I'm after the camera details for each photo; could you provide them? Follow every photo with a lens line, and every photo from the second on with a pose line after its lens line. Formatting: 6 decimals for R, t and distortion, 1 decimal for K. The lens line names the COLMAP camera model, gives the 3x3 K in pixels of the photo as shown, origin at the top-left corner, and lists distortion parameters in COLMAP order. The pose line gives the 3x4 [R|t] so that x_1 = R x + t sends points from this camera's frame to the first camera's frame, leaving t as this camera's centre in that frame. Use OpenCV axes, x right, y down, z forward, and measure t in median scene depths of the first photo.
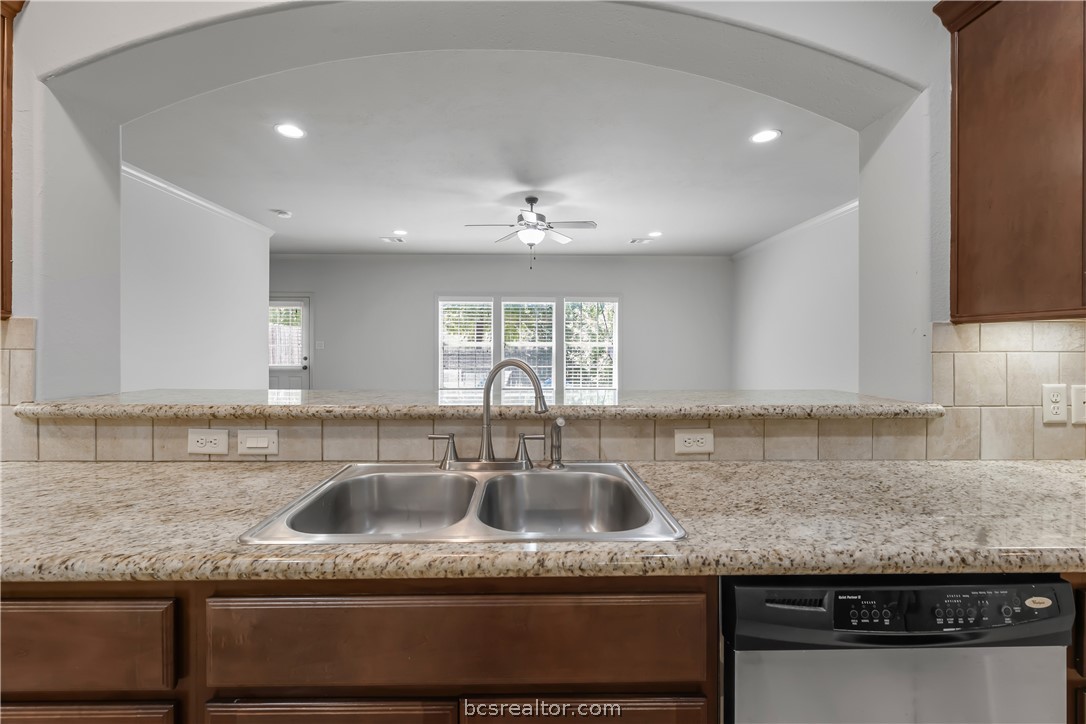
lens RADIAL K [[444.2, 0, 541.2], [0, 444.2, 345.8], [0, 0, 1]] dist [-0.000230, -0.000064]
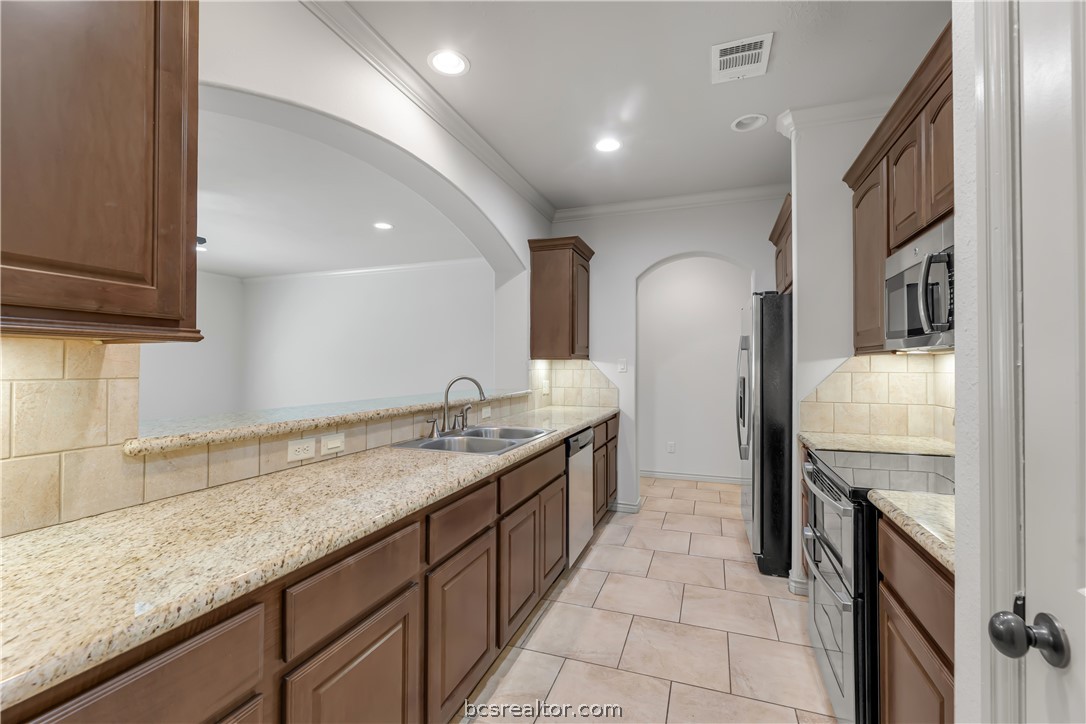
lens RADIAL K [[467.5, 0, 531.1], [0, 467.5, 365.9], [0, 0, 1]] dist [0.001693, 0.000083]
pose [[0.381985, -0.002685, 0.924164, -1.701783], [0.004650, 0.999989, 0.000984, -0.013563], [-0.924157, 0.003921, 0.381993, -0.078049]]
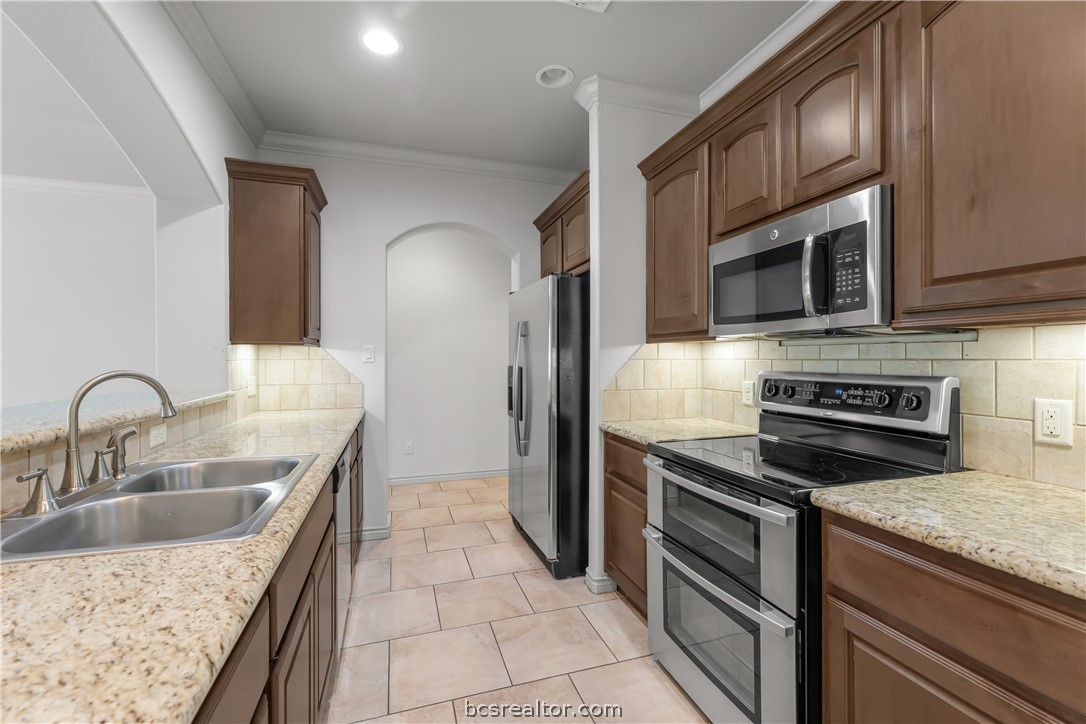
lens RADIAL K [[462.3, 0, 543.0], [0, 462.3, 362.0], [0, 0, 1]] dist [0.008408, -0.003884]
pose [[-0.288025, -0.011754, 0.957551, -1.187983], [0.004950, 0.999893, 0.013763, 0.001572], [-0.957610, 0.008704, -0.287936, 0.356424]]
